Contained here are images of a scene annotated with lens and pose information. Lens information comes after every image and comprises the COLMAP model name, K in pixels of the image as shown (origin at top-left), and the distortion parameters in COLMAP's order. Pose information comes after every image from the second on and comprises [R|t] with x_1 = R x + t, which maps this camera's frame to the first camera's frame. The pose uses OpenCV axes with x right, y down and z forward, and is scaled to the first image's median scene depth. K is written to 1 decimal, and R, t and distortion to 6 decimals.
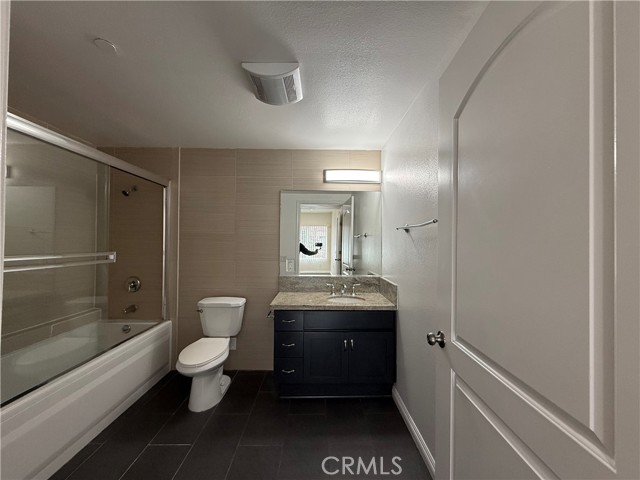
lens RADIAL K [[253.3, 0, 320.0], [0, 253.3, 240.0], [0, 0, 1]] dist [-0.002391, -0.000046]
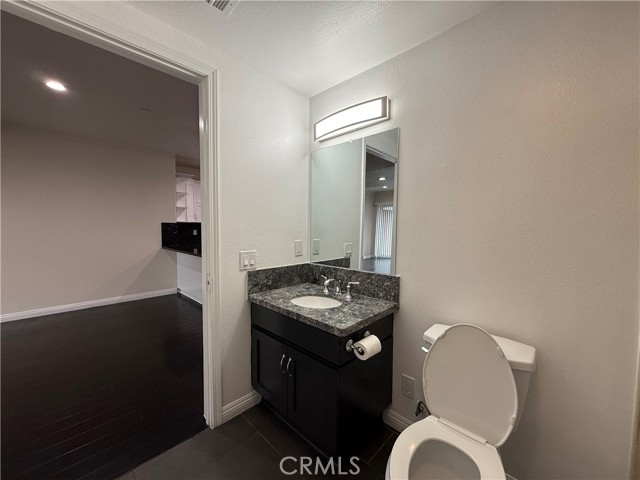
lens RADIAL K [[253.3, 0, 320.0], [0, 253.3, 240.0], [0, 0, 1]] dist [-0.002391, -0.000046]
pose [[0.707225, 0.041785, -0.705753, 0.531227], [0.001396, 0.998167, 0.060497, 0.025950], [0.706988, -0.043771, 0.705870, 0.472057]]
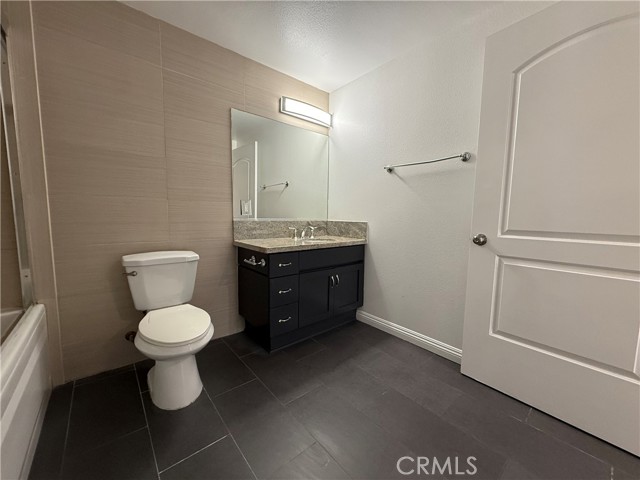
lens RADIAL K [[253.3, 0, 320.0], [0, 253.3, 240.0], [0, 0, 1]] dist [-0.002391, -0.000046]
pose [[0.770934, -0.060172, 0.634066, -0.464763], [-0.018020, 0.993068, 0.116151, 0.107026], [-0.636660, -0.100971, 0.764506, 0.215107]]
